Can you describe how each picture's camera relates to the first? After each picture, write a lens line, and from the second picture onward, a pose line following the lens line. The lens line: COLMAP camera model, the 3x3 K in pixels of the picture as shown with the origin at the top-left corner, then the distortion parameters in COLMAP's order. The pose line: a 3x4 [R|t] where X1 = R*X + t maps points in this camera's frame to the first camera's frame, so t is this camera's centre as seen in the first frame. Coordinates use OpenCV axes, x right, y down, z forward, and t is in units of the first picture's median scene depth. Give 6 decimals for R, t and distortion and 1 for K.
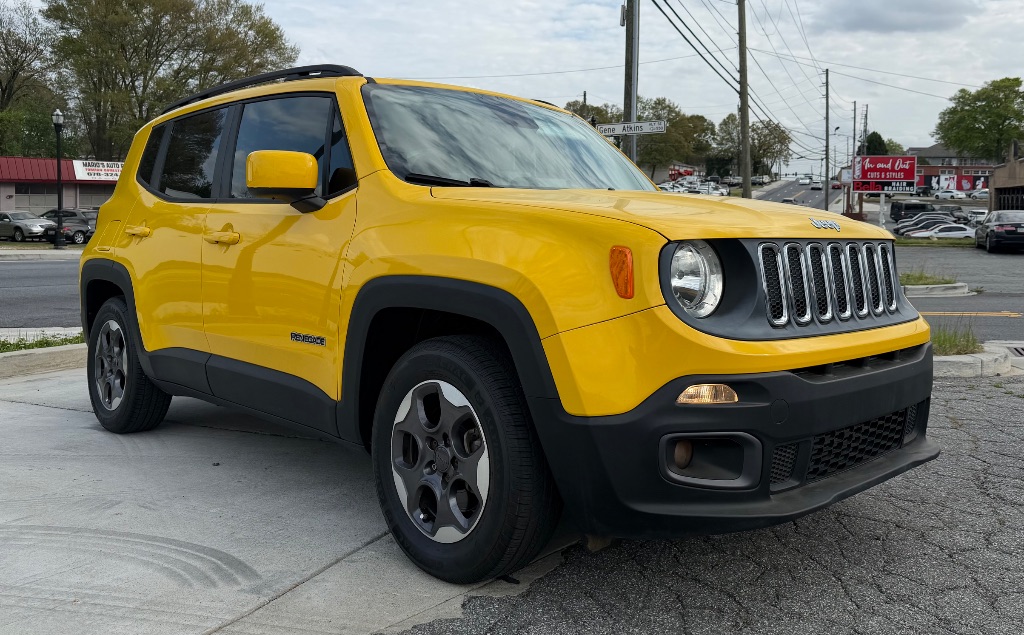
lens RADIAL K [[870.5, 0, 522.5], [0, 870.5, 242.9], [0, 0, 1]] dist [0.006456, -0.011589]
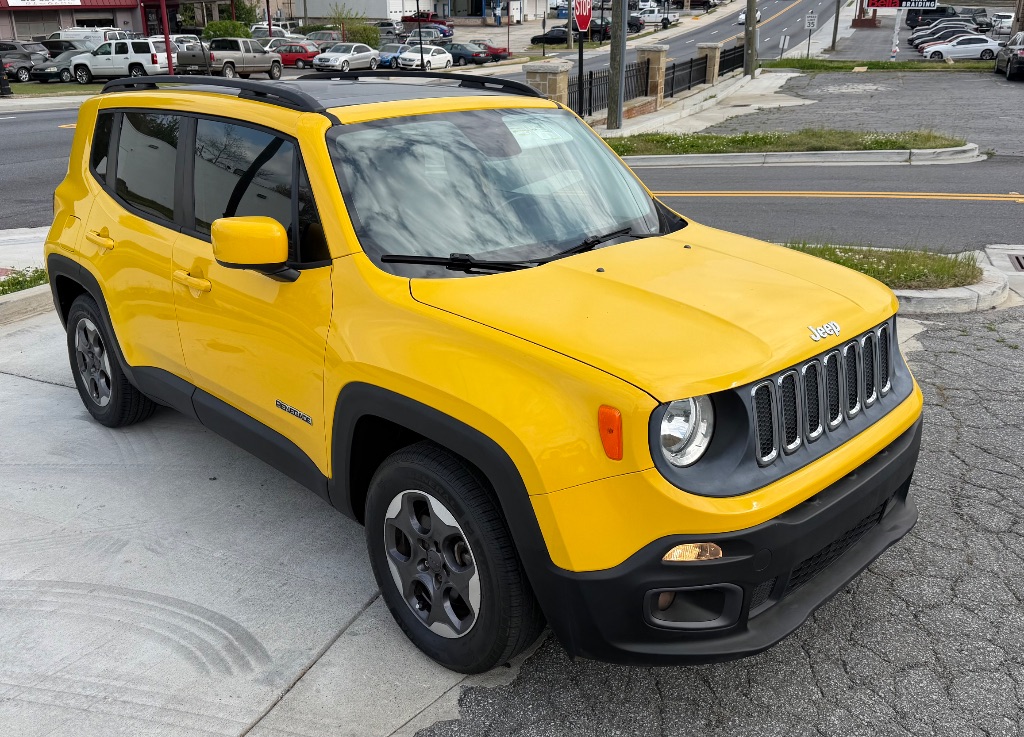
lens RADIAL K [[901.9, 0, 493.9], [0, 901.9, 333.5], [0, 0, 1]] dist [0.009707, -0.015374]
pose [[0.999761, -0.017425, -0.013210, -0.002145], [0.020583, 0.953853, 0.299567, -0.327810], [0.007380, -0.299768, 0.953984, 0.052118]]
